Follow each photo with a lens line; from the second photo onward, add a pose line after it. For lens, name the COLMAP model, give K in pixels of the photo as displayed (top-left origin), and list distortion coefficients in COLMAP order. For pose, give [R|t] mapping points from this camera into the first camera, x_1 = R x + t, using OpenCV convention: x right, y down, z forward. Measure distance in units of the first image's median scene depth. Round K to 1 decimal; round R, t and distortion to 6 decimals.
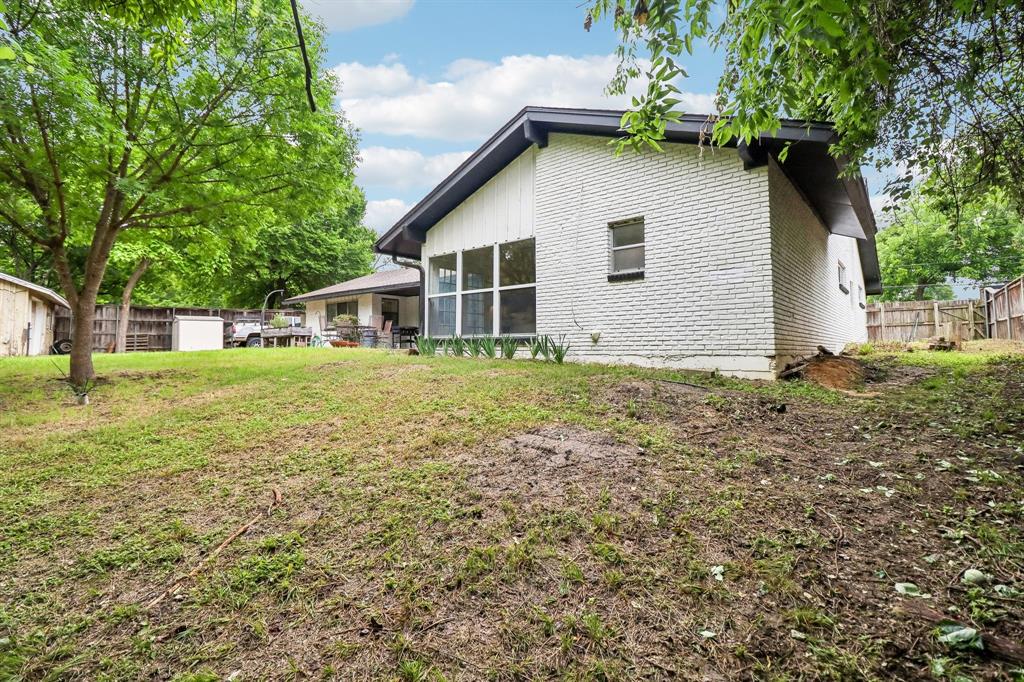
lens RADIAL K [[472.4, 0, 509.0], [0, 472.4, 323.2], [0, 0, 1]] dist [0.003106, -0.015404]
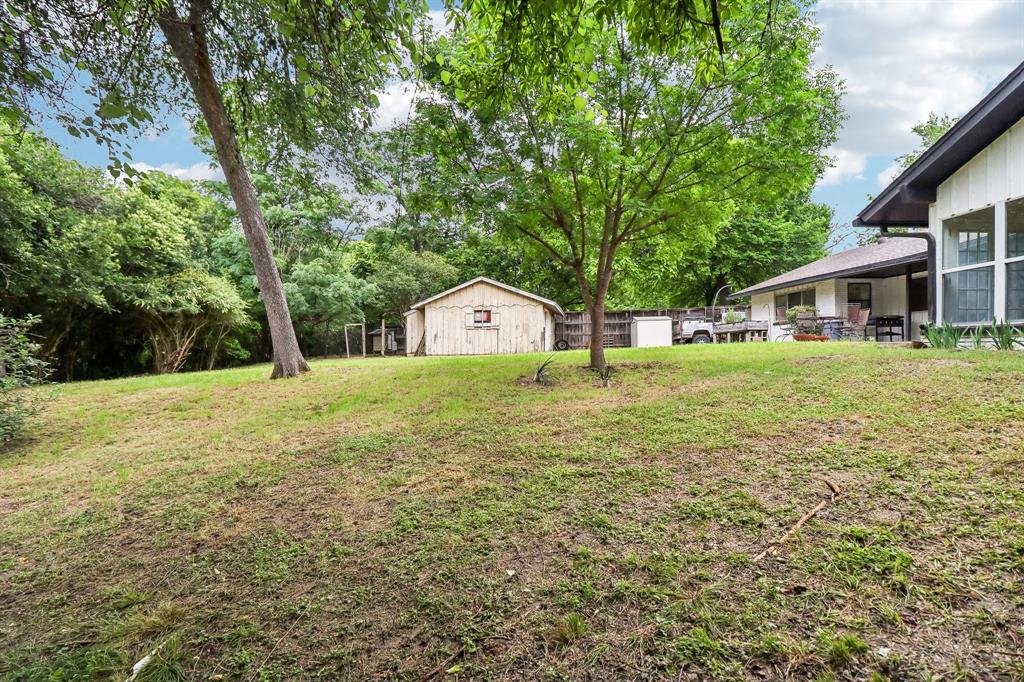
lens RADIAL K [[484.2, 0, 512.9], [0, 484.2, 354.3], [0, 0, 1]] dist [0.001452, -0.012307]
pose [[0.673801, 0.004816, -0.738897, -0.043081], [0.046774, 0.997695, 0.049157, 0.003548], [0.737431, -0.067683, 0.672023, -0.026914]]
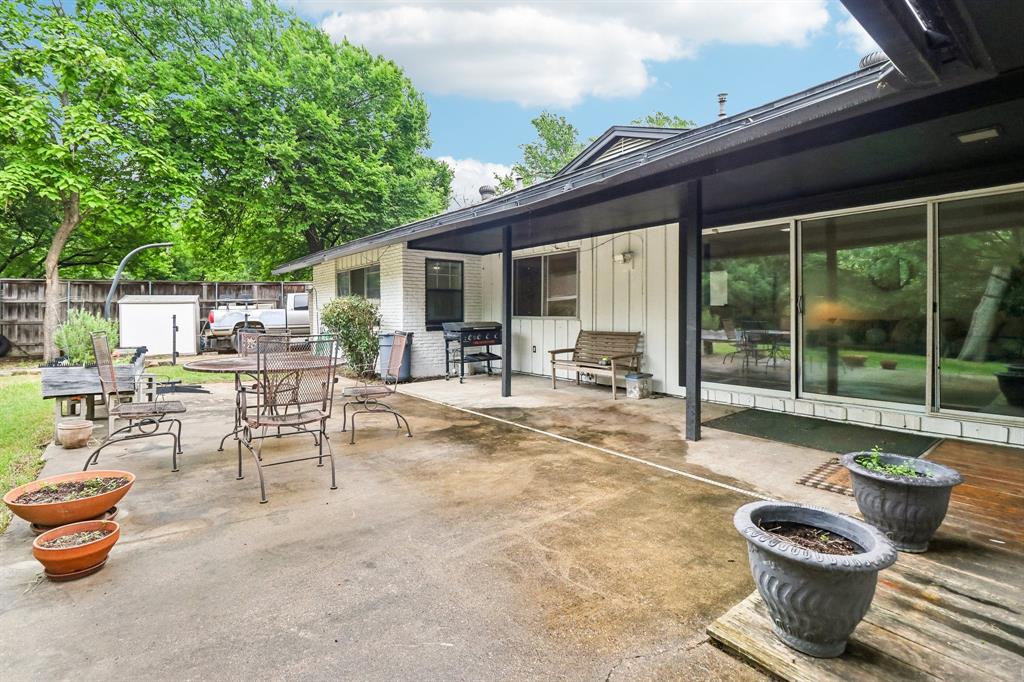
lens RADIAL K [[472.4, 0, 509.0], [0, 472.4, 323.2], [0, 0, 1]] dist [0.003106, -0.015404]
pose [[0.981028, 0.003548, -0.193834, -0.119375], [0.011750, 0.996906, 0.077718, -0.029614], [0.193510, -0.078521, 0.977951, 0.661317]]
